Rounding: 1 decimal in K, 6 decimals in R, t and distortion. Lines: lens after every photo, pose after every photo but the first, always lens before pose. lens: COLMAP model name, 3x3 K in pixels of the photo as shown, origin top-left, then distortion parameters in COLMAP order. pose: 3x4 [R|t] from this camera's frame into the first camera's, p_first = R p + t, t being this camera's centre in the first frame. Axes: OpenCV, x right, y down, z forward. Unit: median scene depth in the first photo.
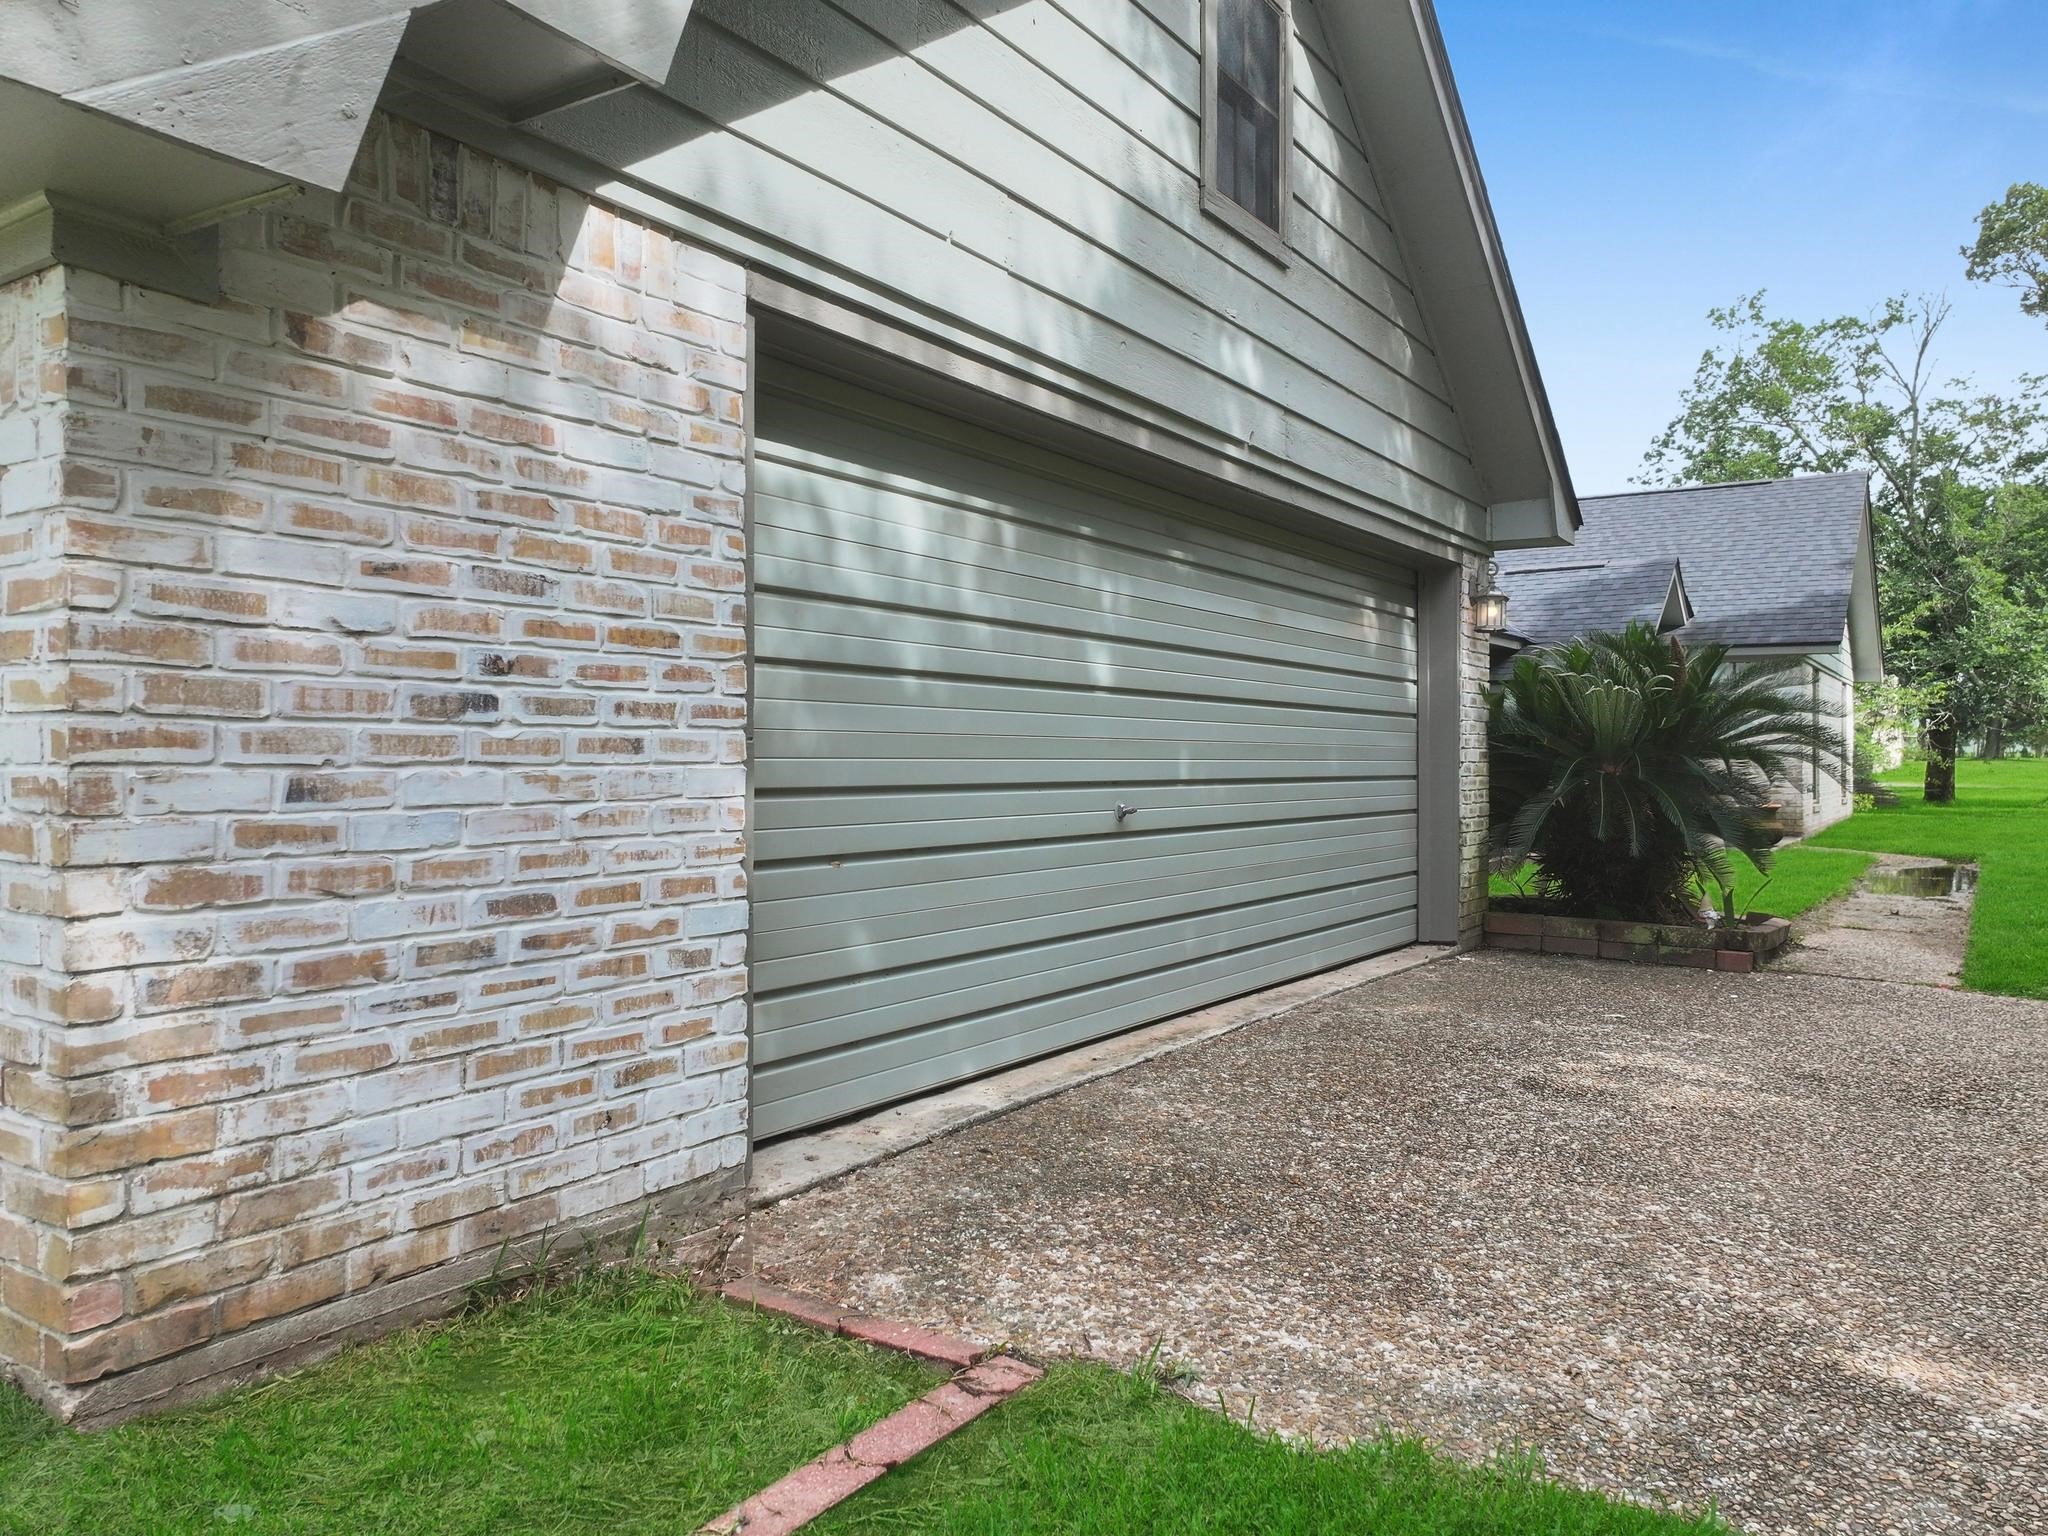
lens RADIAL K [[1438.6, 0, 1024.0], [0, 1438.6, 768.0], [0, 0, 1]] dist [0.002911, 0.004083]
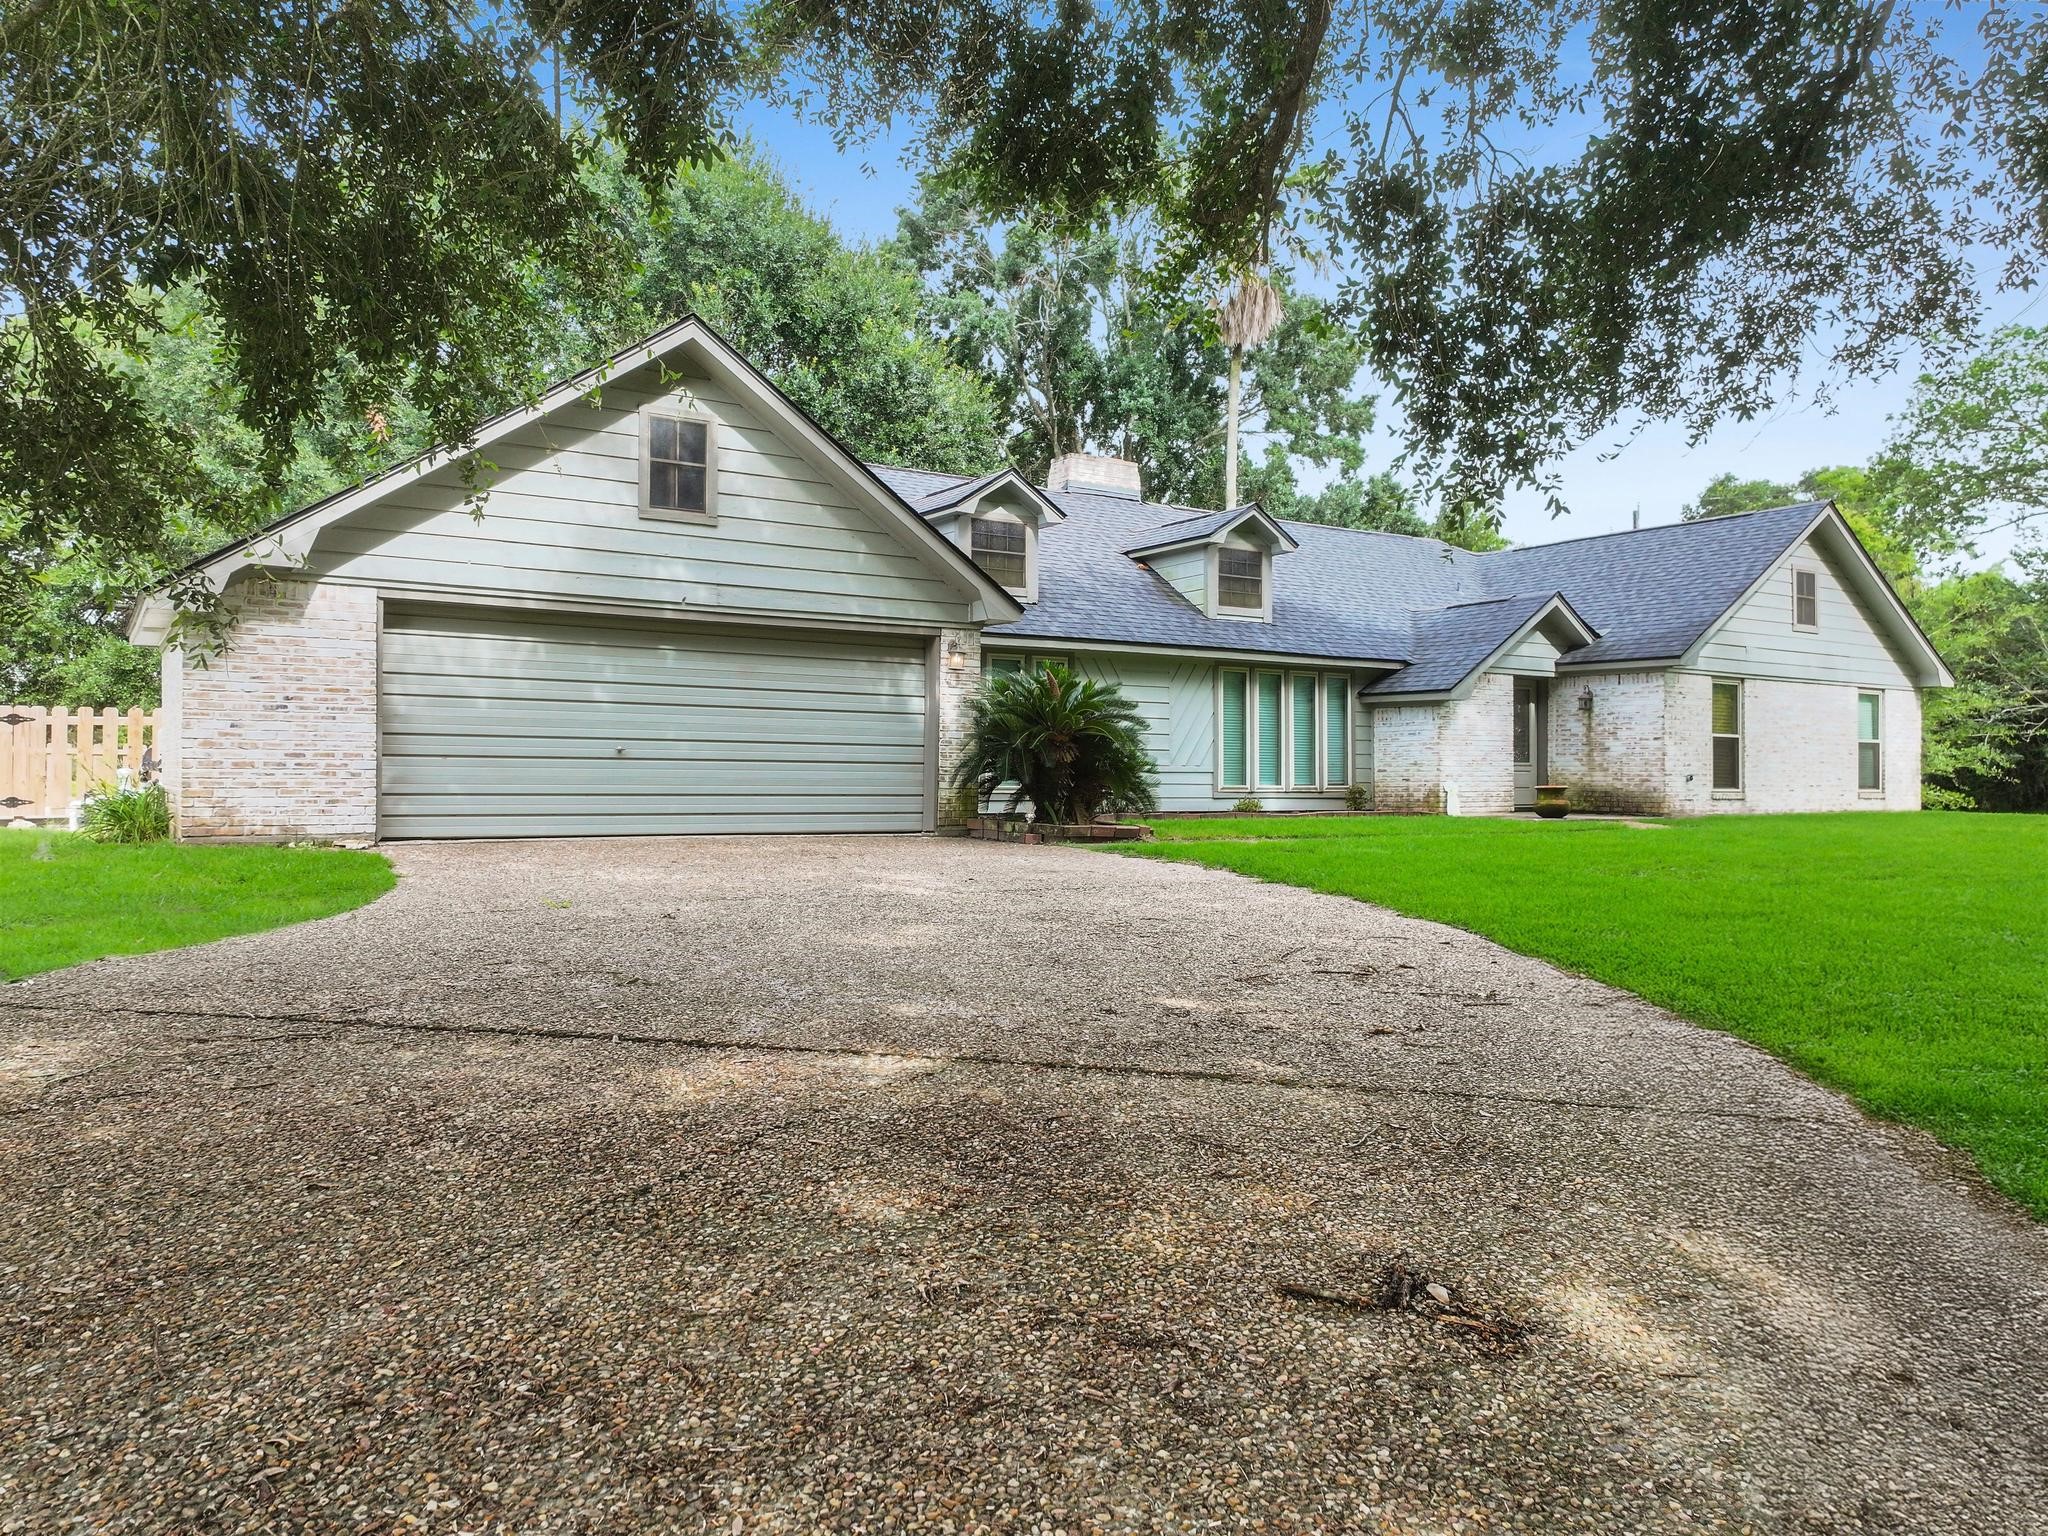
lens RADIAL K [[1438.6, 0, 1024.0], [0, 1438.6, 768.0], [0, 0, 1]] dist [0.002911, 0.004083]
pose [[0.910080, 0.003382, -0.414419, 2.055986], [-0.010095, 0.999851, -0.014008, 0.105092], [0.414309, 0.016932, 0.909979, -1.198130]]
